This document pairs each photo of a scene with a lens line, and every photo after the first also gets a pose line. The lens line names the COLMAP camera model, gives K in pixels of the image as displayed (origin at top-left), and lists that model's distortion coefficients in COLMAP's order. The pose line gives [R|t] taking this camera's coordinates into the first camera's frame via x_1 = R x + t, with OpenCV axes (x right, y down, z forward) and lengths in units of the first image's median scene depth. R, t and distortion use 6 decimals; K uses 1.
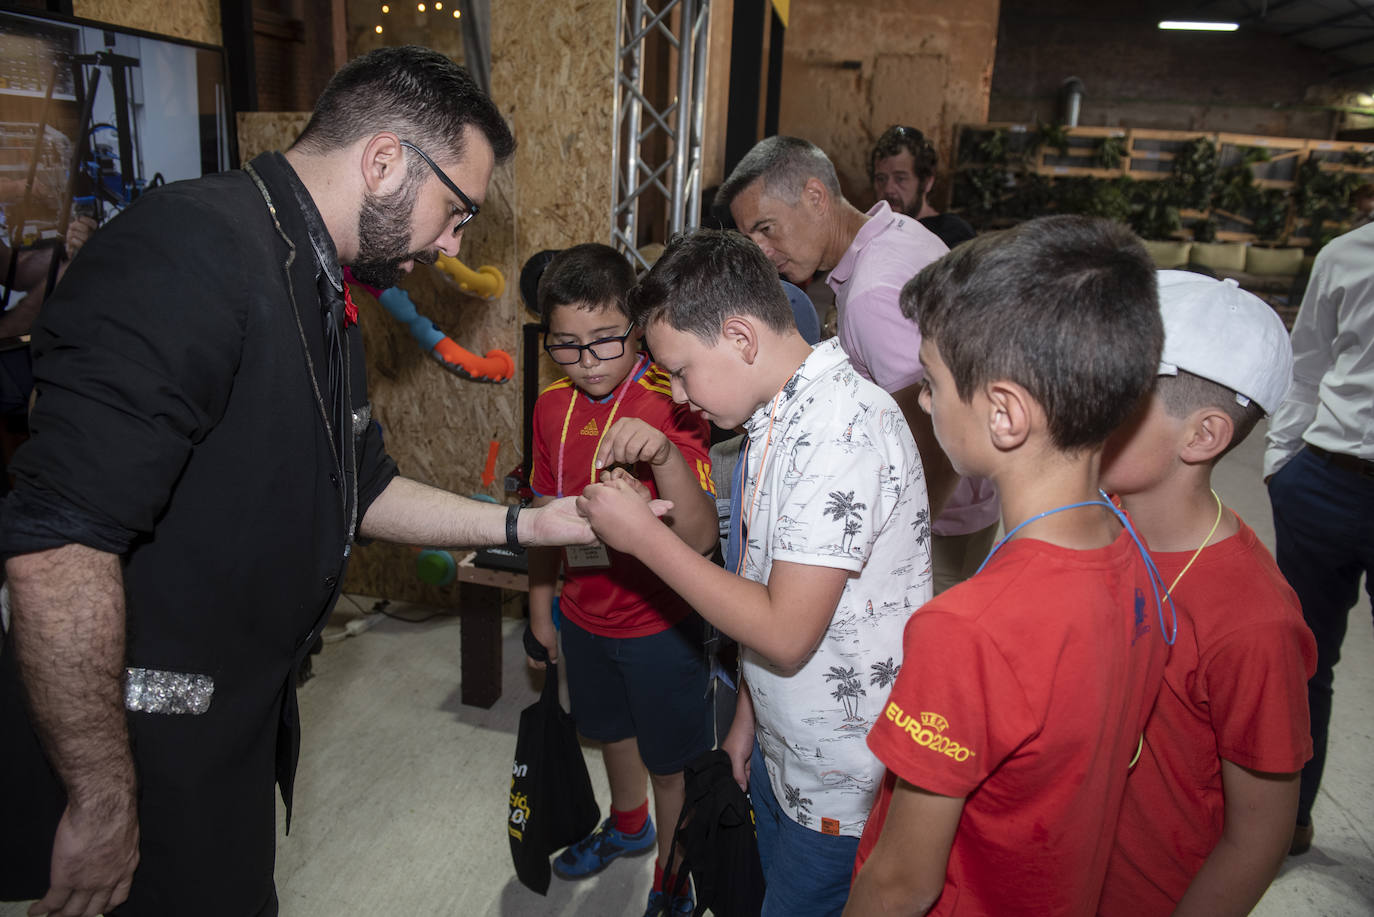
lens RADIAL K [[1053.1, 0, 687.0], [0, 1053.1, 458.5], [0, 0, 1]] dist [-0.002110, 0.003089]
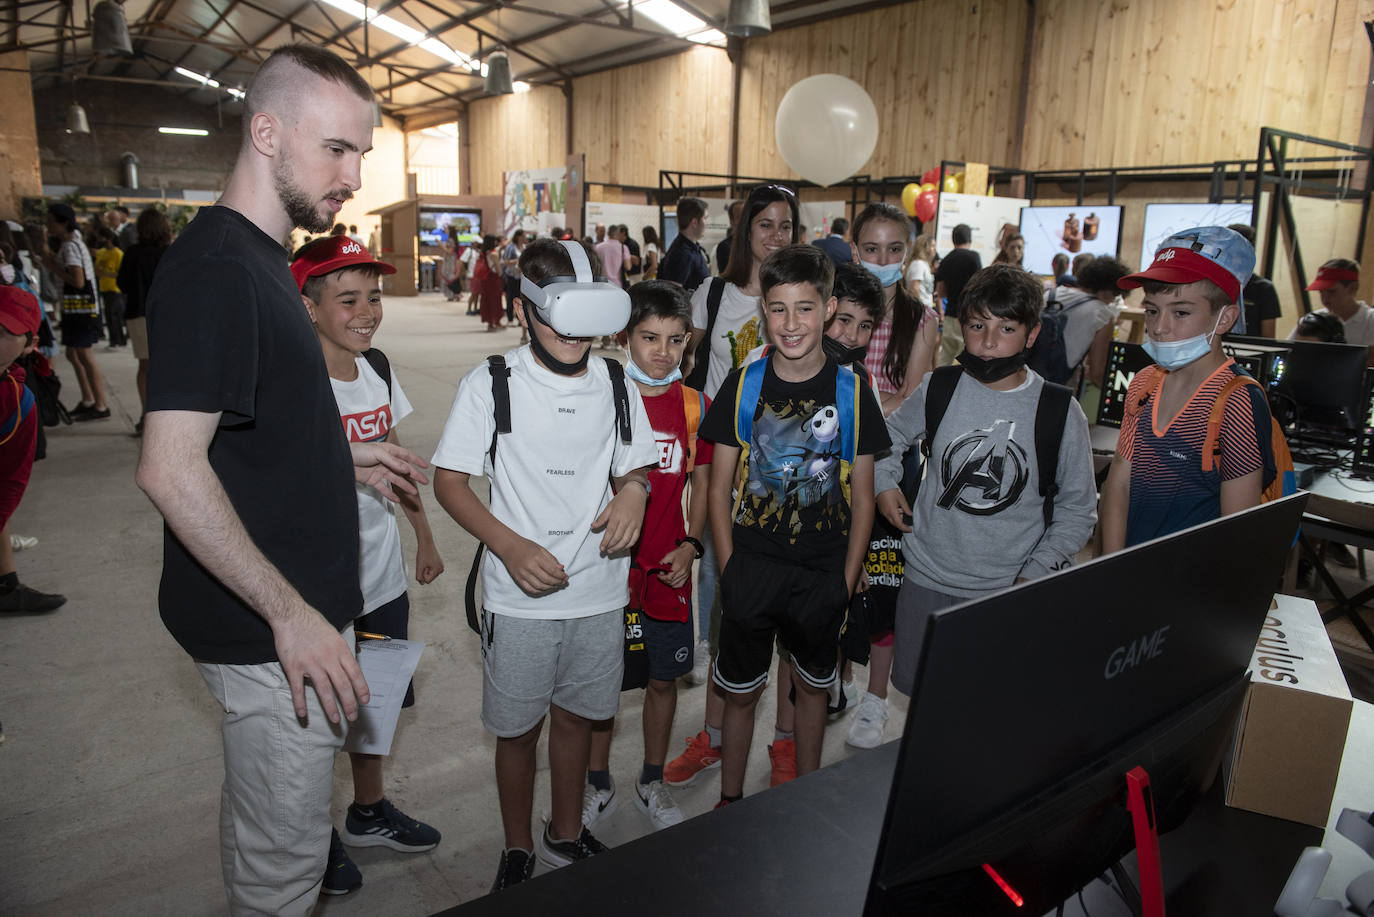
lens RADIAL K [[1053.1, 0, 687.0], [0, 1053.1, 458.5], [0, 0, 1]] dist [-0.002110, 0.003089]
pose [[0.738114, -0.172401, 0.652278, -0.146562], [0.196574, 0.979808, 0.036527, 0.266681], [-0.645404, 0.101260, 0.757099, -0.993050]]
